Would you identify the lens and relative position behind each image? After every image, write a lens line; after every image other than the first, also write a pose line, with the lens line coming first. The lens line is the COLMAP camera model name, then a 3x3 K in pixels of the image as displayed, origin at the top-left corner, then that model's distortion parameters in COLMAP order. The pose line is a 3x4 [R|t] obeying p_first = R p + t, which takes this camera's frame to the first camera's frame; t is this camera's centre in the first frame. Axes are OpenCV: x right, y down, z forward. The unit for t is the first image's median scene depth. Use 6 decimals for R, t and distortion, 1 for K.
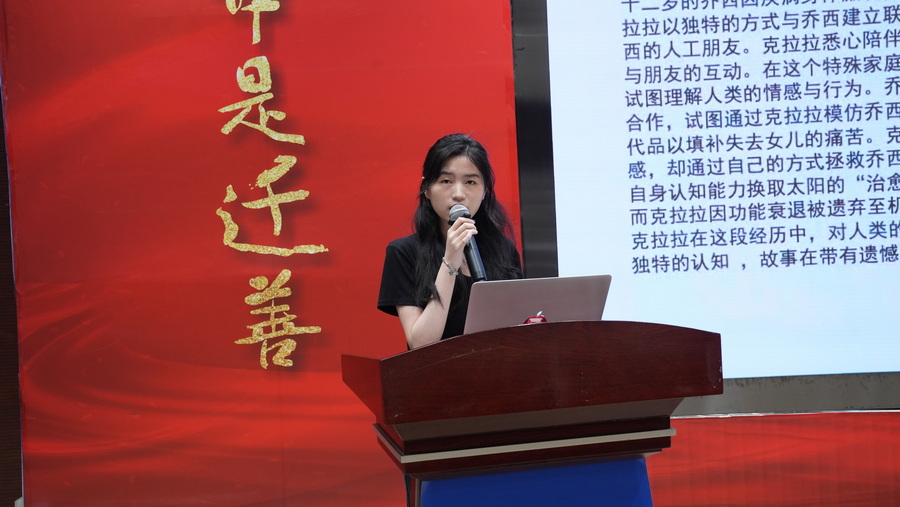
lens RADIAL K [[1077.1, 0, 445.0], [0, 1077.1, 249.5], [0, 0, 1]] dist [0.122125, 0.000000]
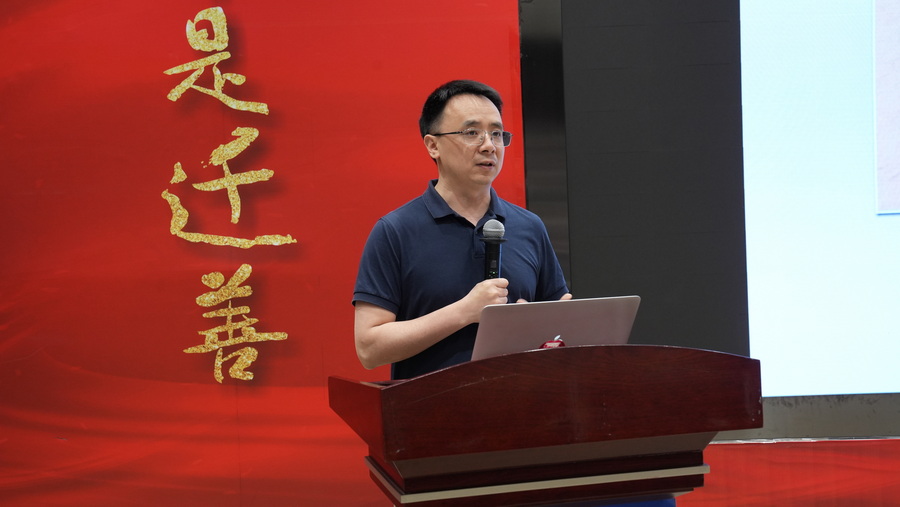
lens RADIAL K [[1344.3, 0, 442.7], [0, 1344.3, 246.6], [0, 0, 1]] dist [0.250632, 0.000000]
pose [[0.999889, 0.005395, 0.013866, -0.009425], [-0.005631, 0.999838, 0.017073, -0.013810], [-0.013772, -0.017149, 0.999758, -0.047567]]
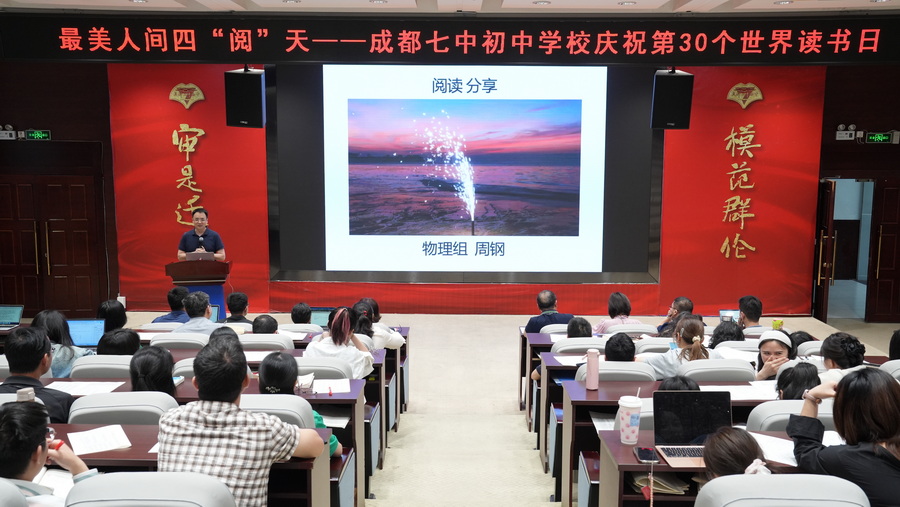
lens RADIAL K [[879.2, 0, 446.6], [0, 879.2, 261.3], [0, 0, 1]] dist [0.035903, 0.000000]
pose [[0.996080, 0.058004, -0.066787, 0.798412], [-0.049466, 0.991164, 0.123071, -0.255713], [0.073335, -0.119285, 0.990148, -1.611832]]
